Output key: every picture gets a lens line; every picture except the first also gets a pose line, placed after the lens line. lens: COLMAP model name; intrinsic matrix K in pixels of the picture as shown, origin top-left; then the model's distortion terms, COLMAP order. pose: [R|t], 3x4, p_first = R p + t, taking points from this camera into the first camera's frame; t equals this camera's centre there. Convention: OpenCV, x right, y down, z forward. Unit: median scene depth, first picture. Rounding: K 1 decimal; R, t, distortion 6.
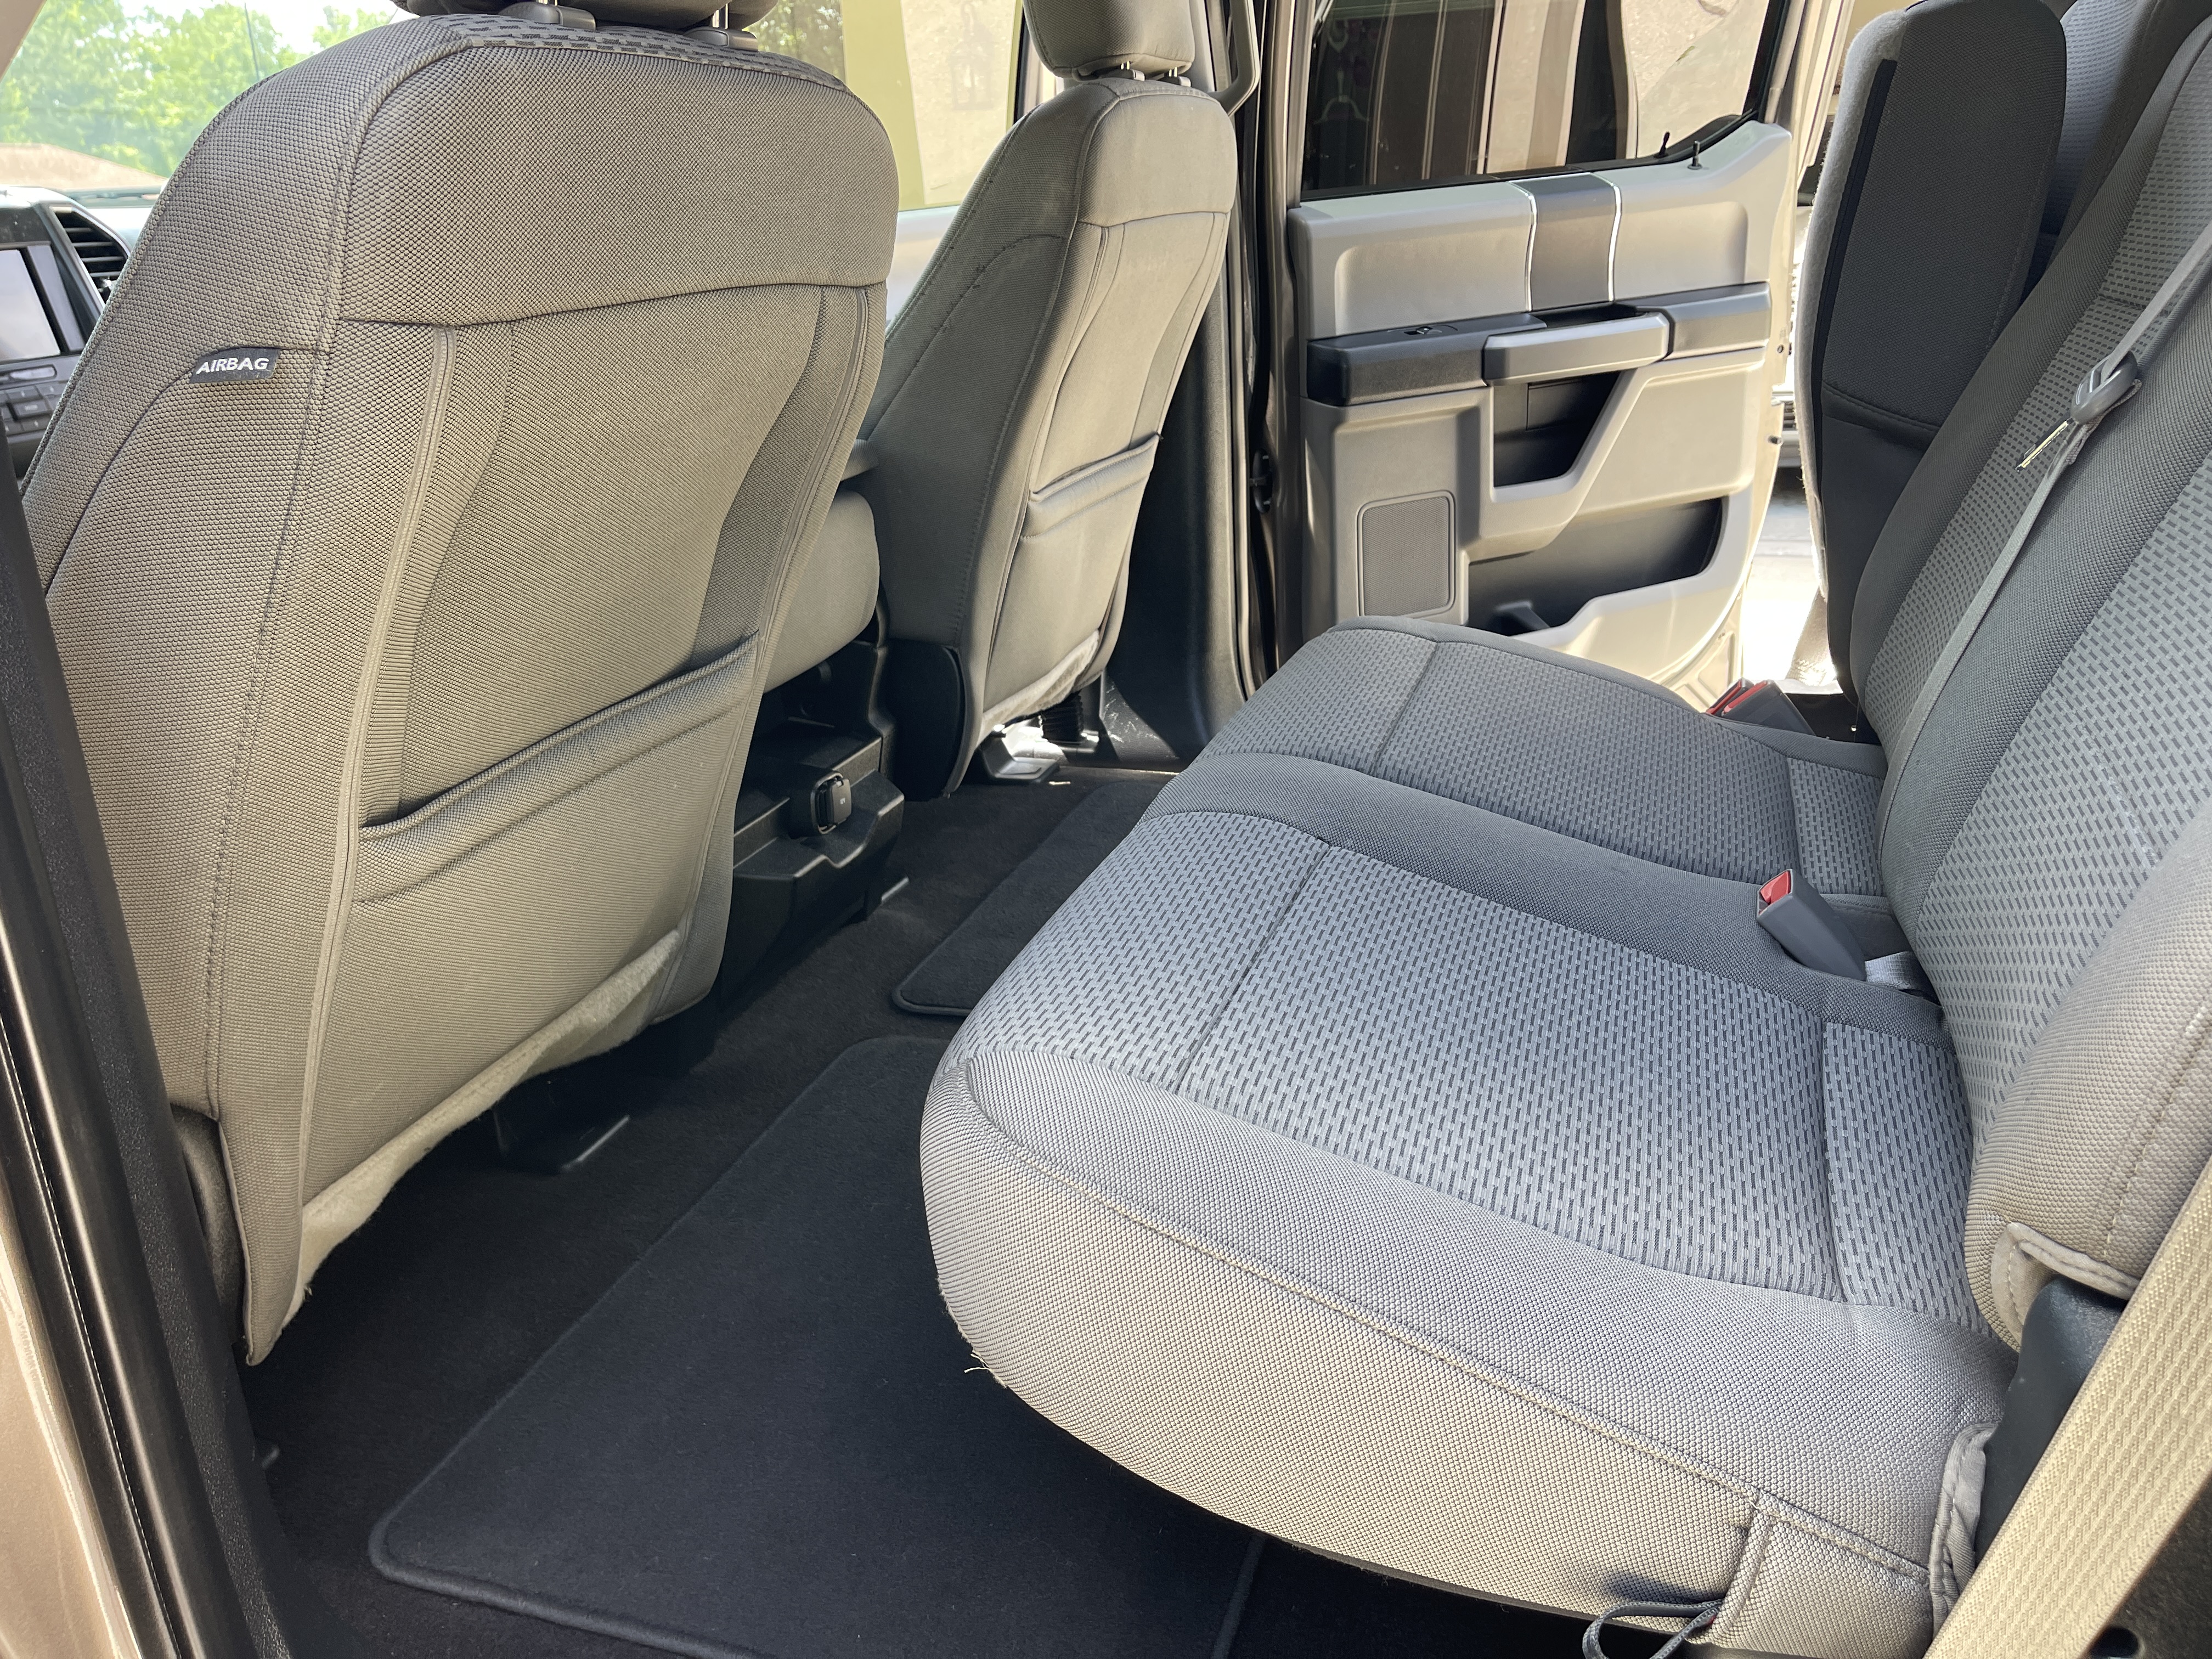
lens RADIAL K [[1687.7, 0, 1100.8], [0, 1687.7, 825.0], [0, 0, 1]] dist [0.027305, -0.039801]
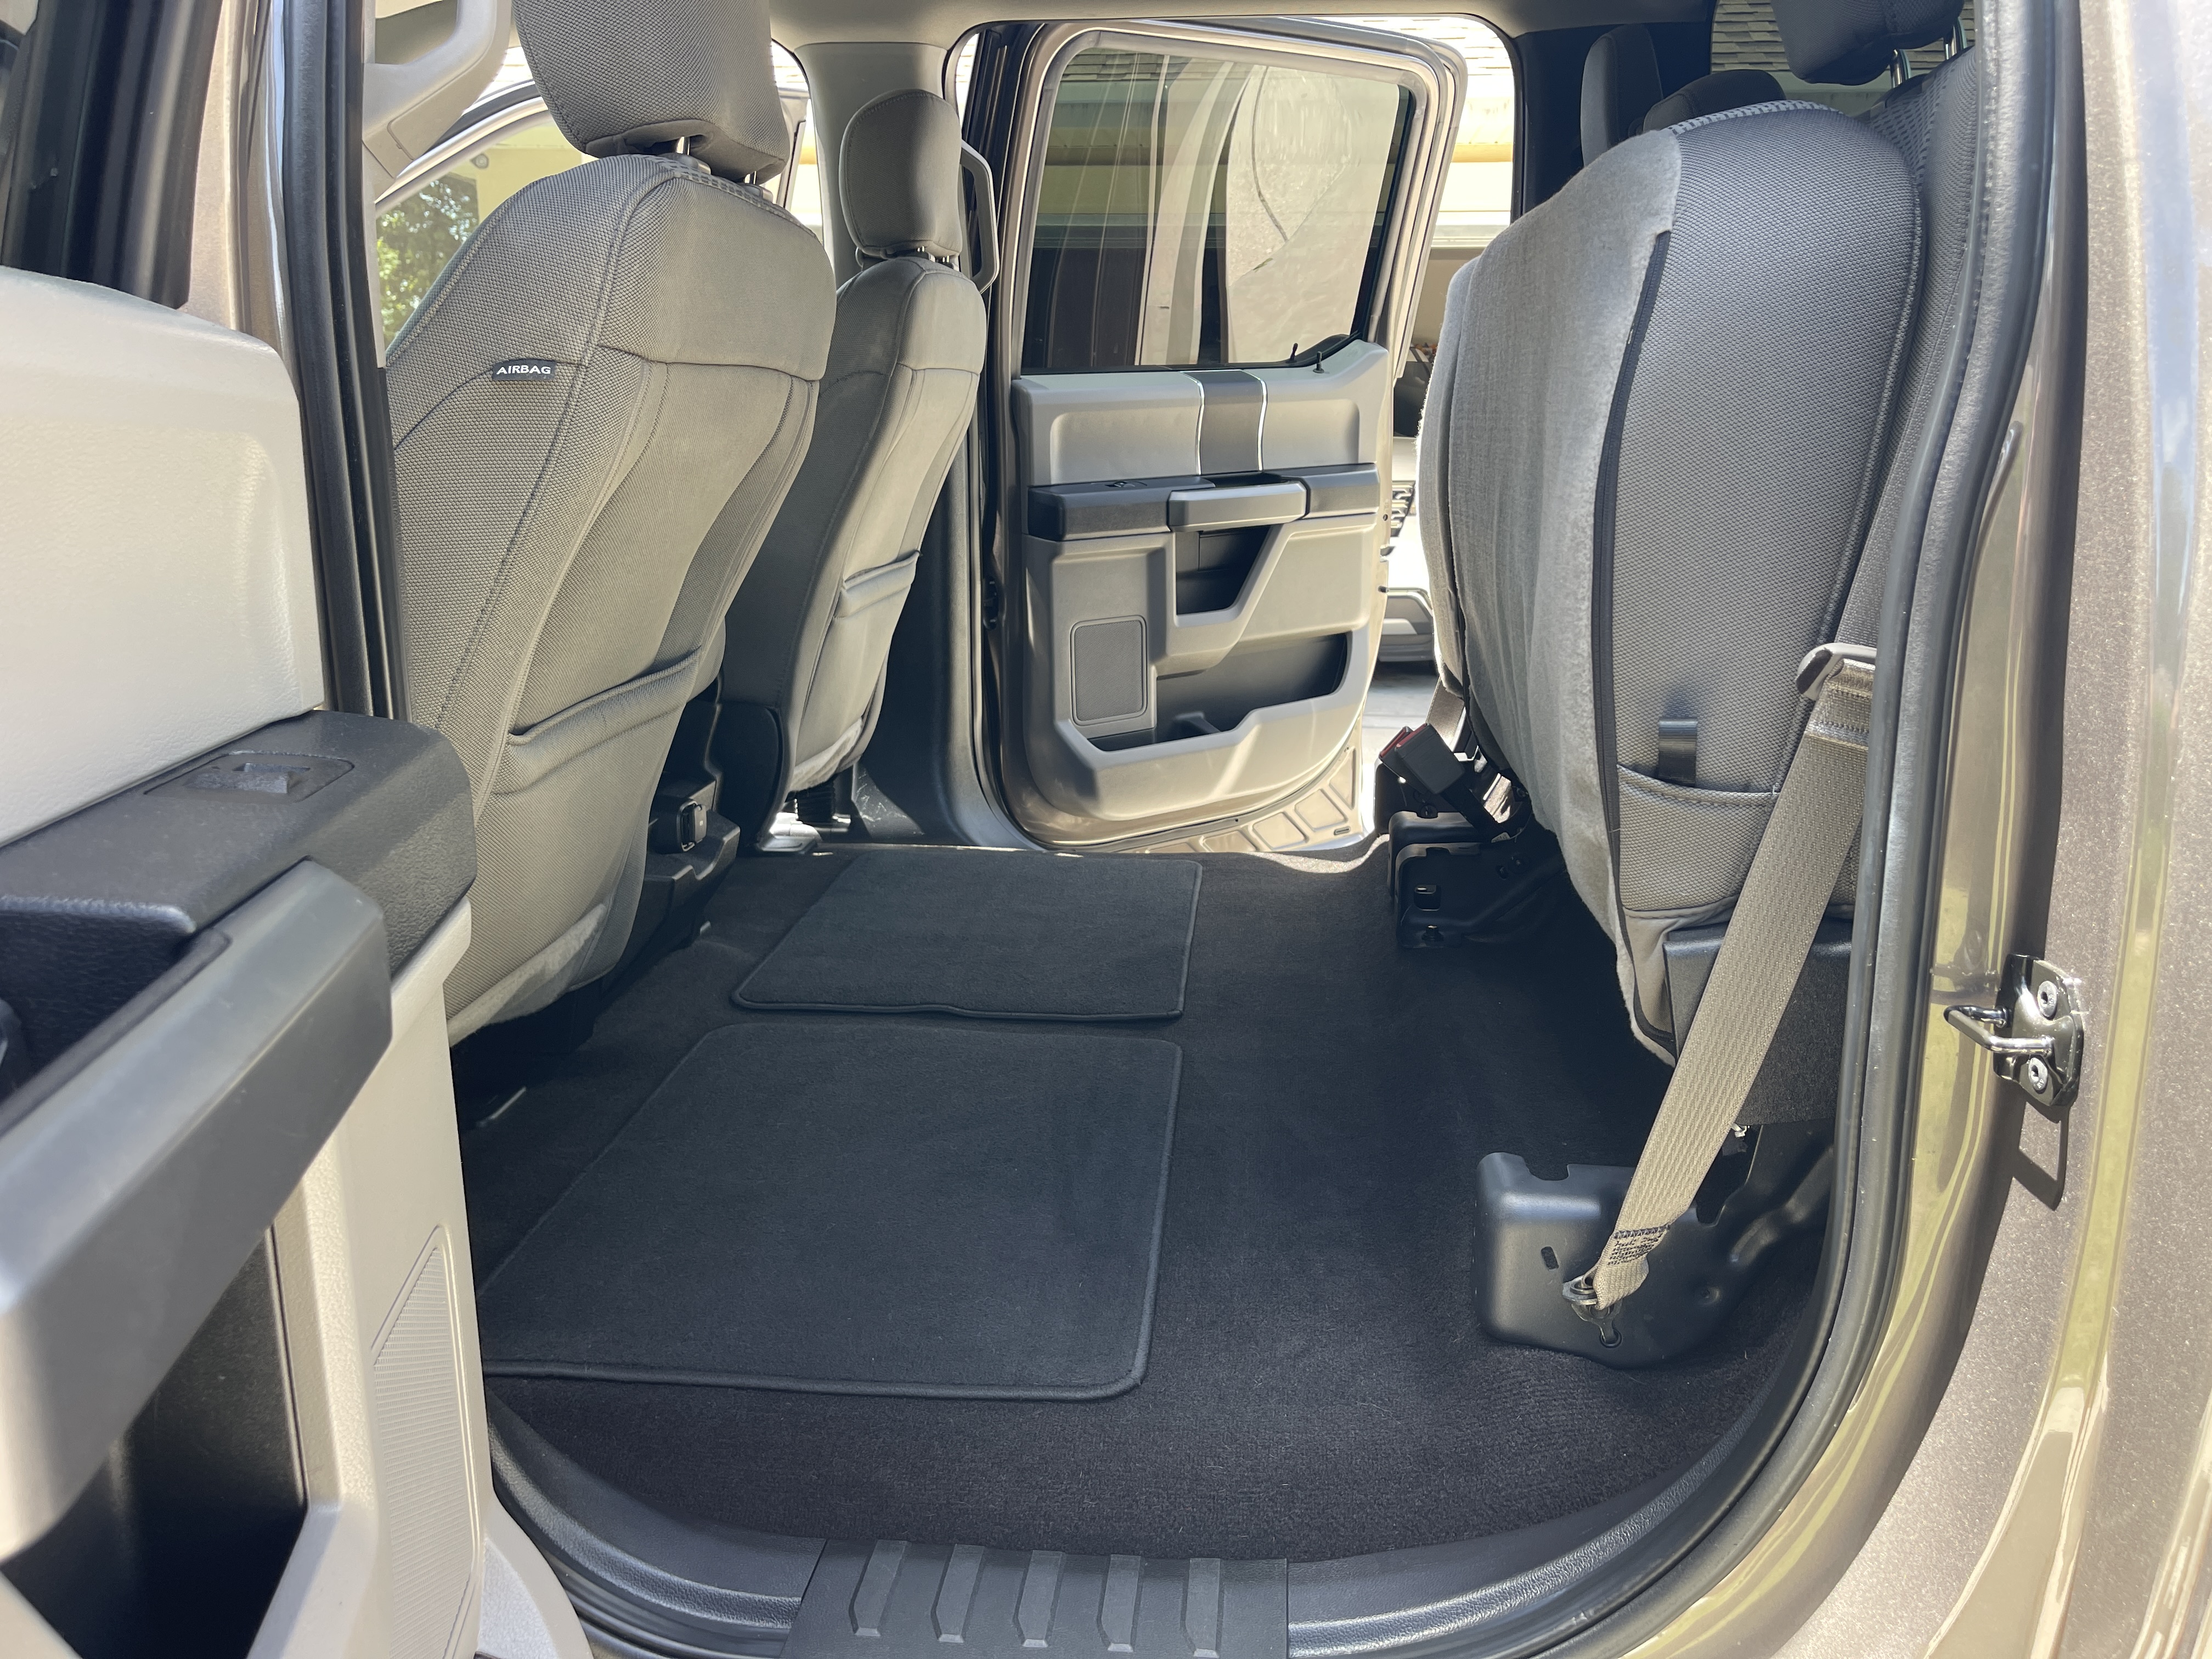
lens RADIAL K [[1687.7, 0, 1105.7], [0, 1687.7, 835.9], [0, 0, 1]] dist [0.027305, -0.039801]
pose [[0.970177, -0.001619, 0.242390, -0.116601], [0.028165, 0.993957, -0.106096, 0.090142], [-0.240754, 0.109759, 0.964360, -0.146348]]
